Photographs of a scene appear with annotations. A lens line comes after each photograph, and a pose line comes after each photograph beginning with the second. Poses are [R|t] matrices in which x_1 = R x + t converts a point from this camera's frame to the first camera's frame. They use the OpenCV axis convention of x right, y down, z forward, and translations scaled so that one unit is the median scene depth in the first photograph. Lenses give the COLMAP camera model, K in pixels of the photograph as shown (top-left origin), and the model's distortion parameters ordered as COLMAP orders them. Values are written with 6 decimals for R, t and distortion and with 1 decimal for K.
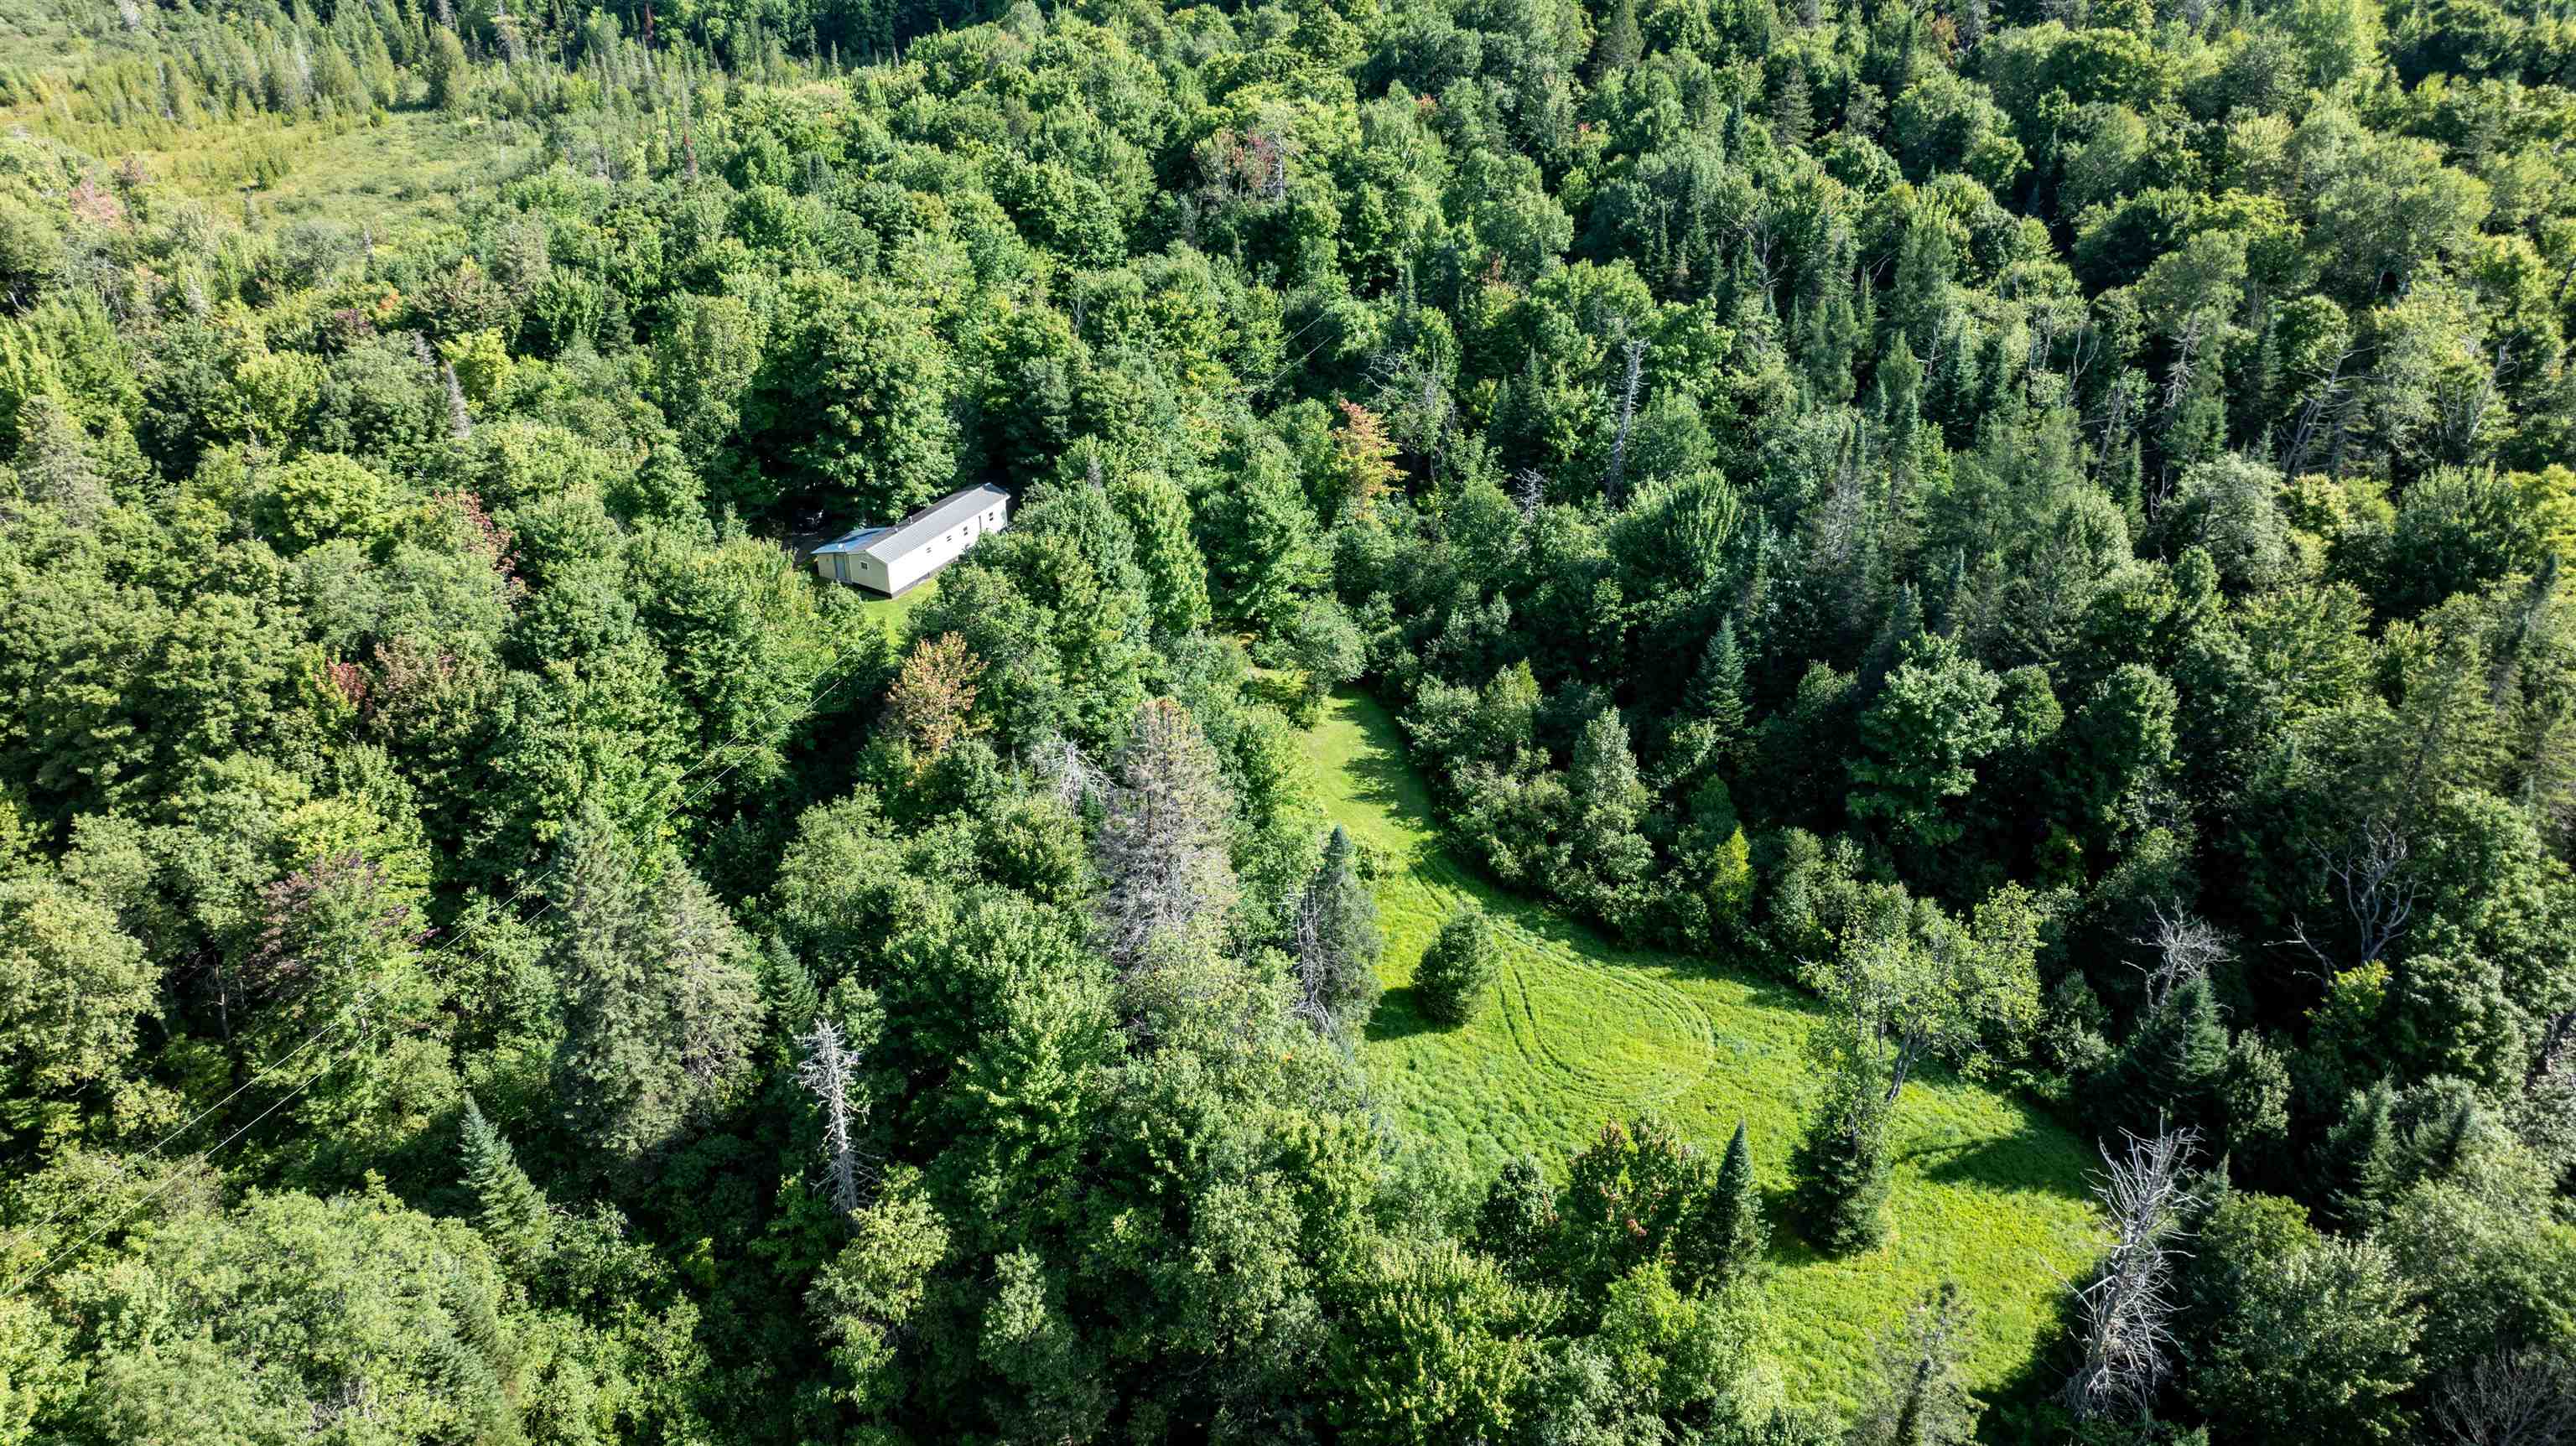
lens RADIAL K [[1761.7, 0, 1288.0], [0, 1761.7, 723.0], [0, 0, 1]] dist [0.004944, -0.060185]
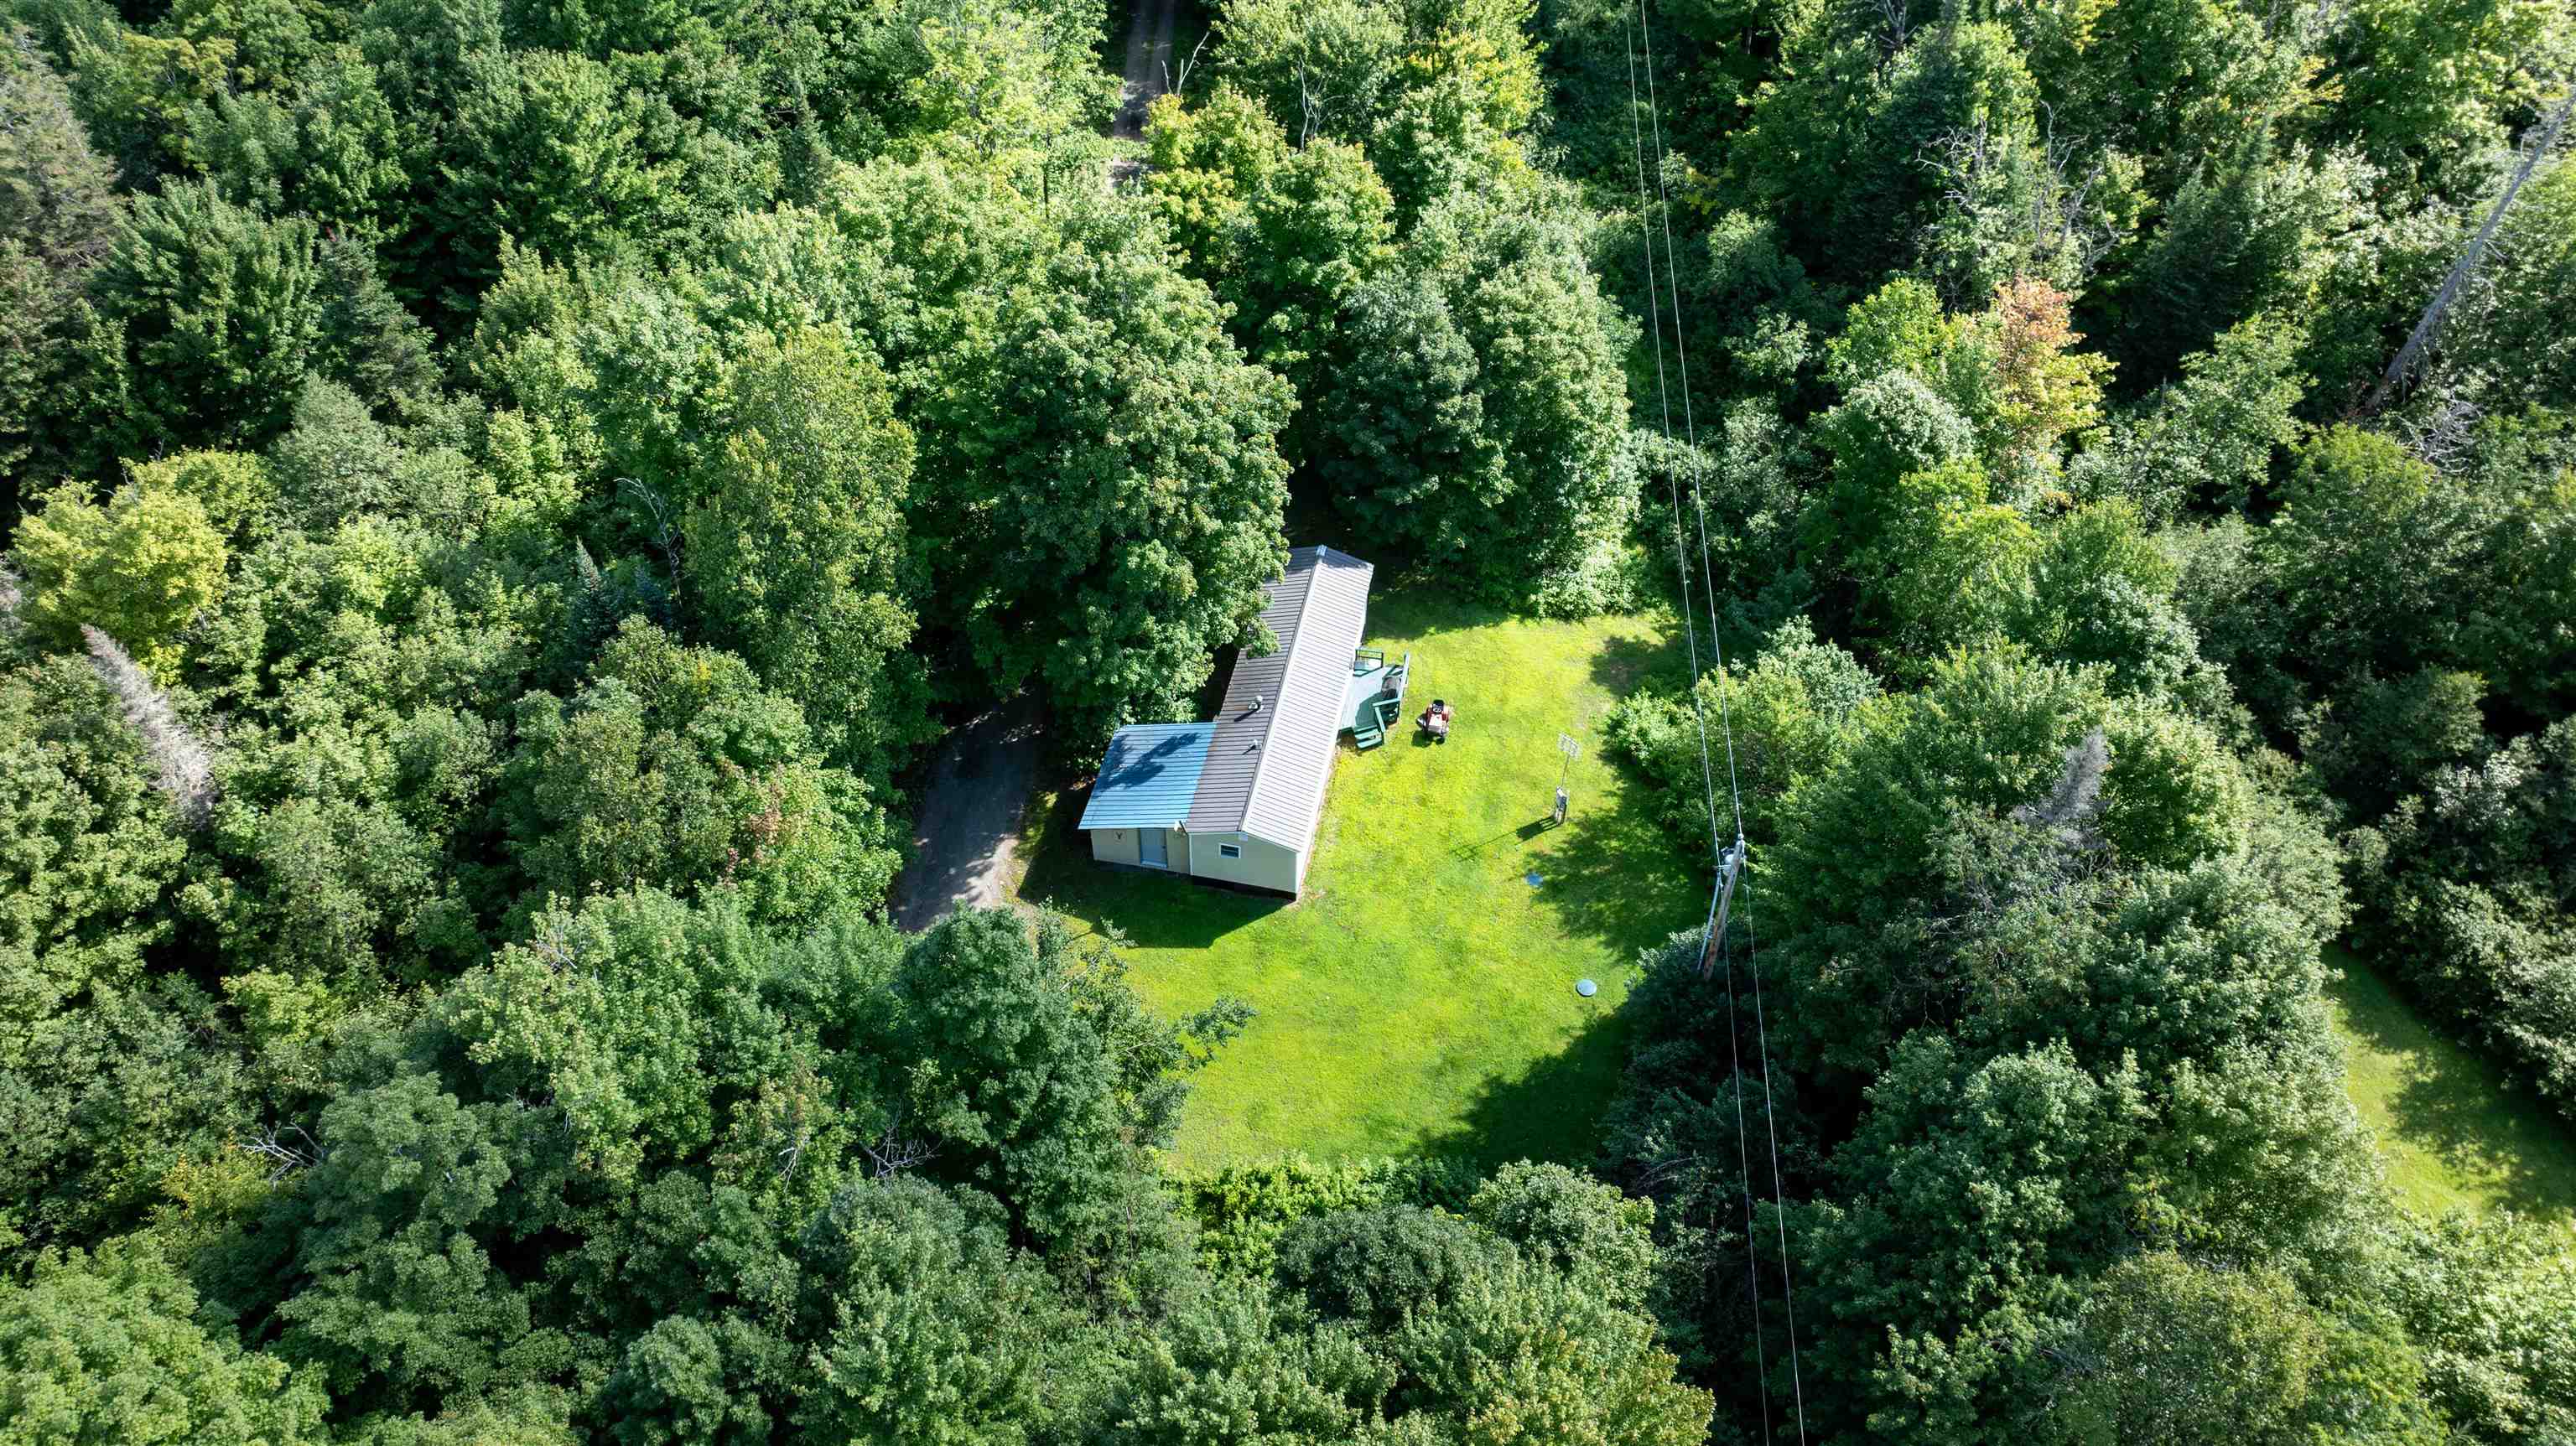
lens RADIAL K [[1804.2, 0, 1288.0], [0, 1804.2, 723.0], [0, 0, 1]] dist [-0.026238, 0.002245]
pose [[0.953496, -0.218370, 0.207751, -0.306378], [0.153121, 0.944648, 0.290163, -0.247201], [-0.259614, -0.244859, 0.934155, 0.546927]]
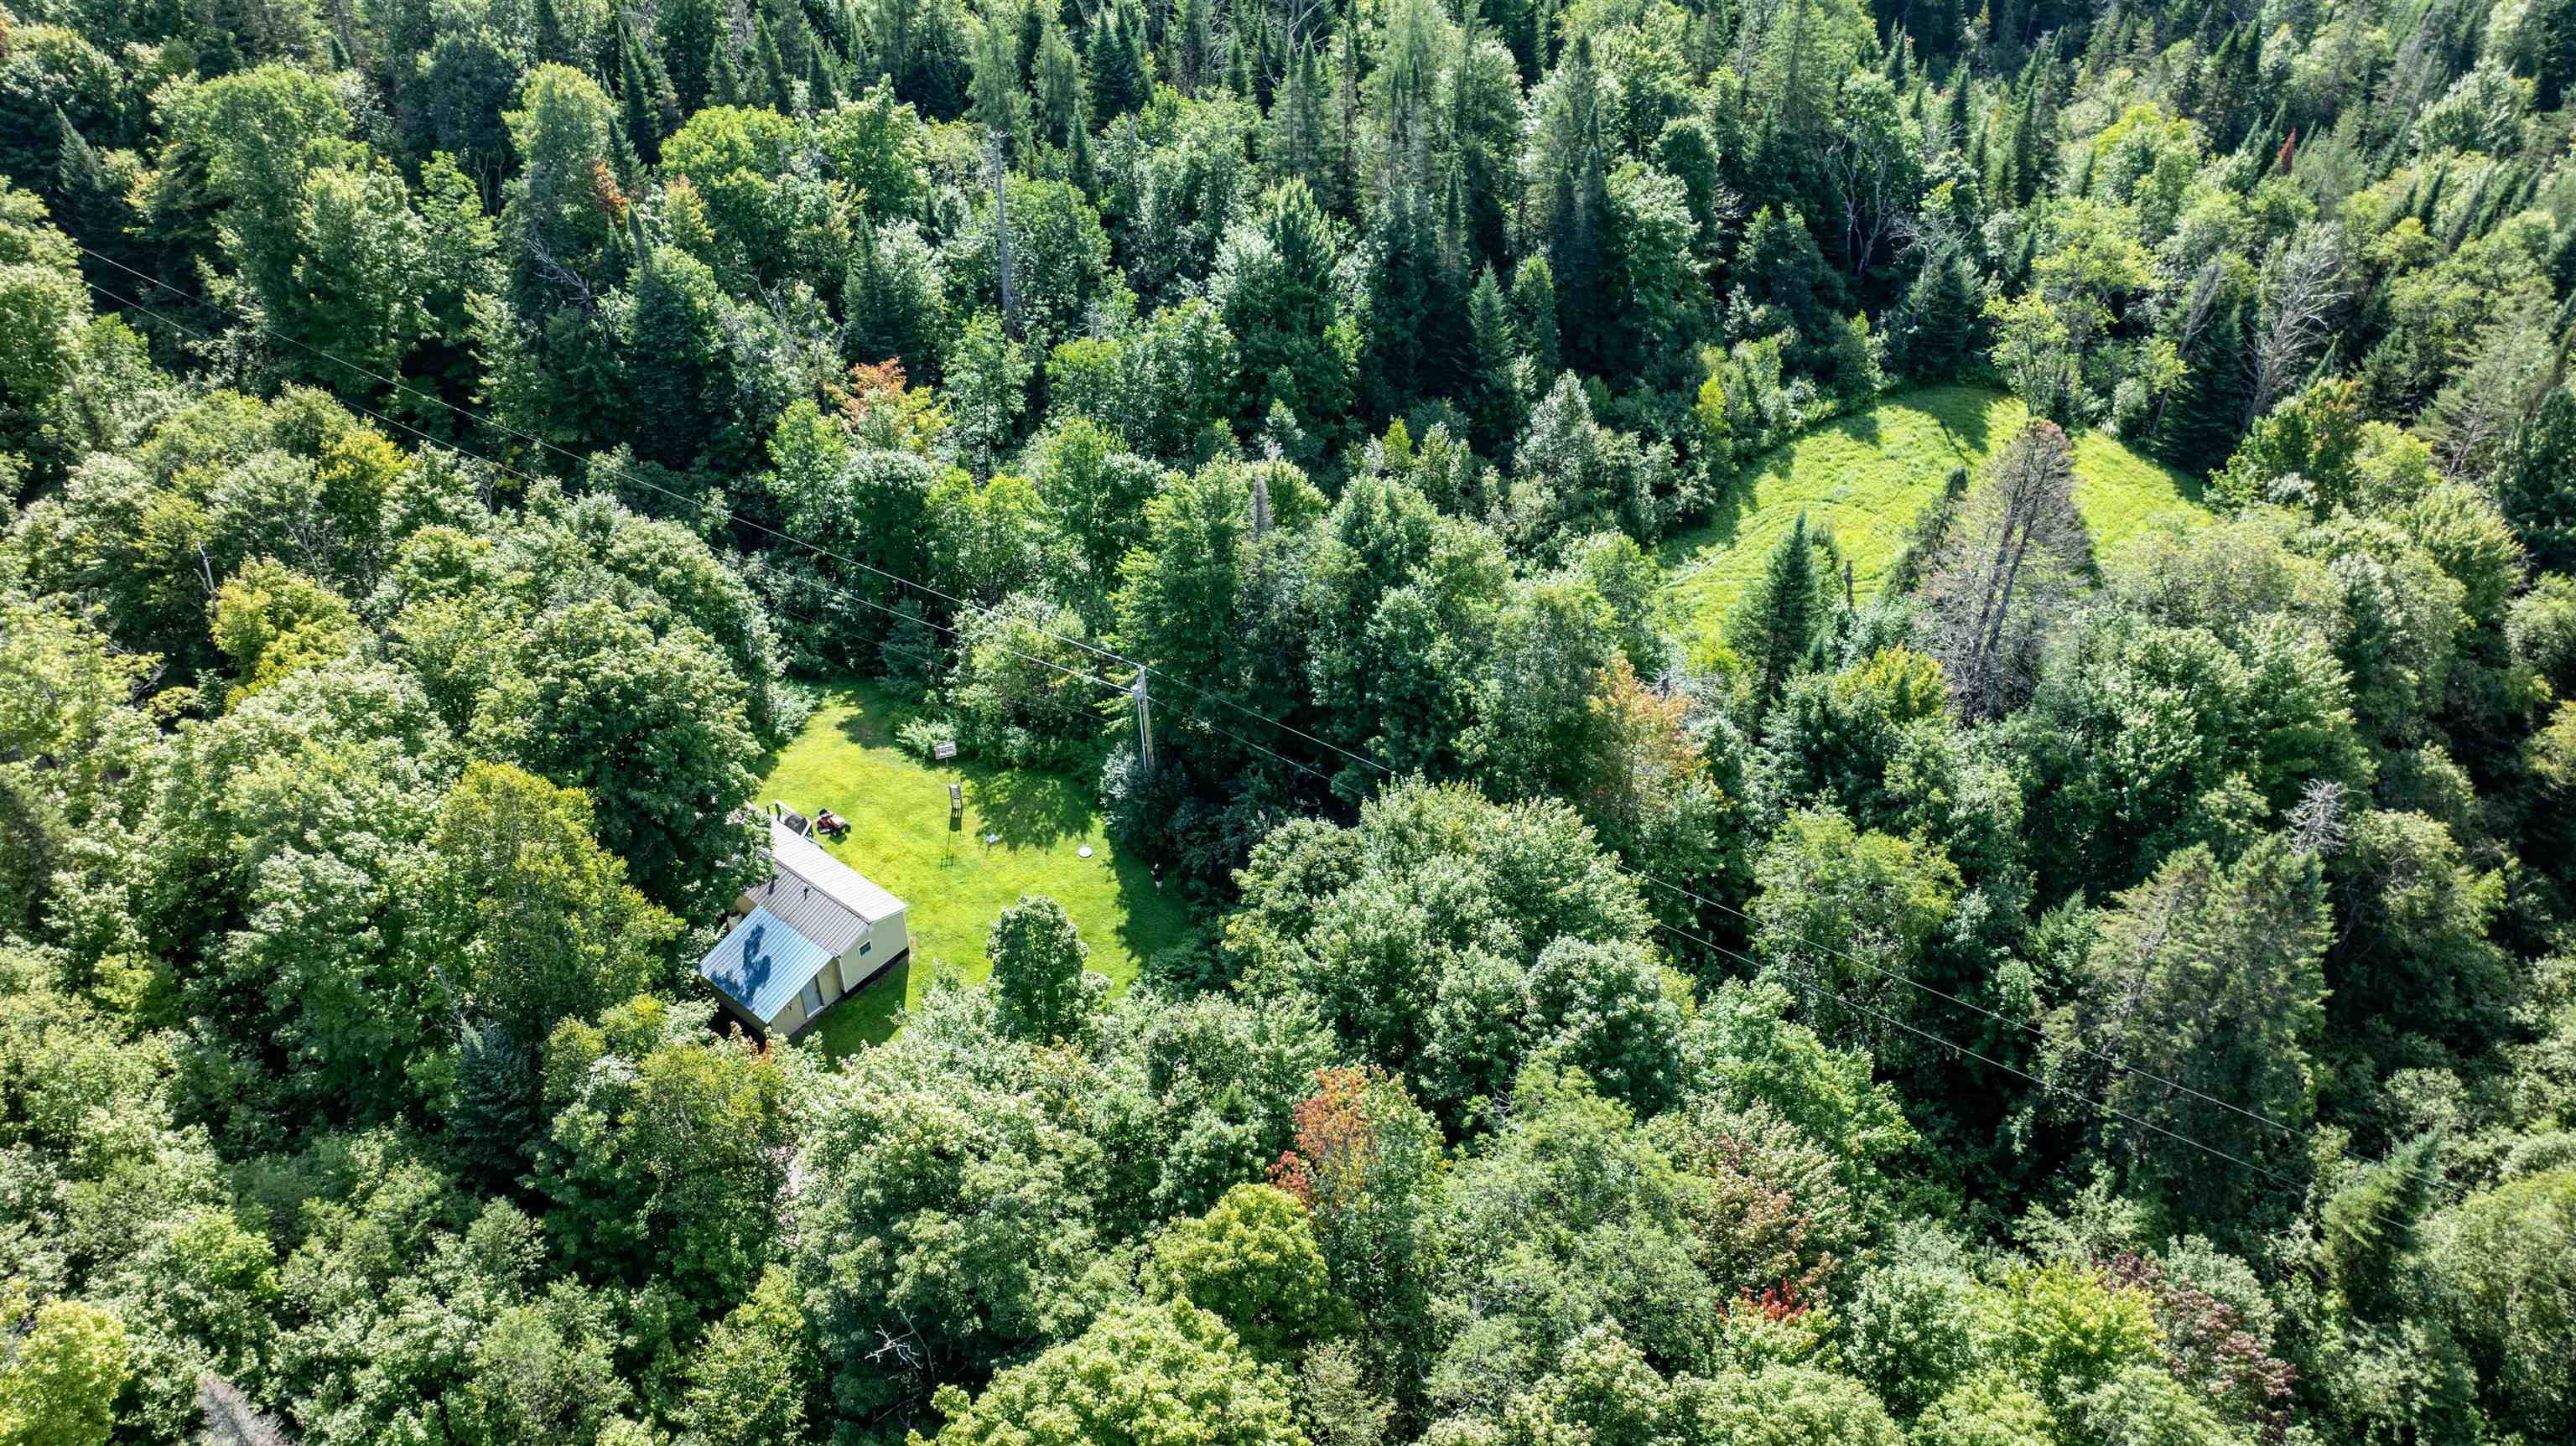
lens RADIAL K [[1804.2, 0, 1288.0], [0, 1804.2, 723.0], [0, 0, 1]] dist [-0.026238, 0.002245]
pose [[0.161991, -0.628928, 0.760401, -0.616823], [0.495540, 0.718217, 0.488471, -0.361400], [-0.853346, 0.297681, 0.428004, 0.572292]]
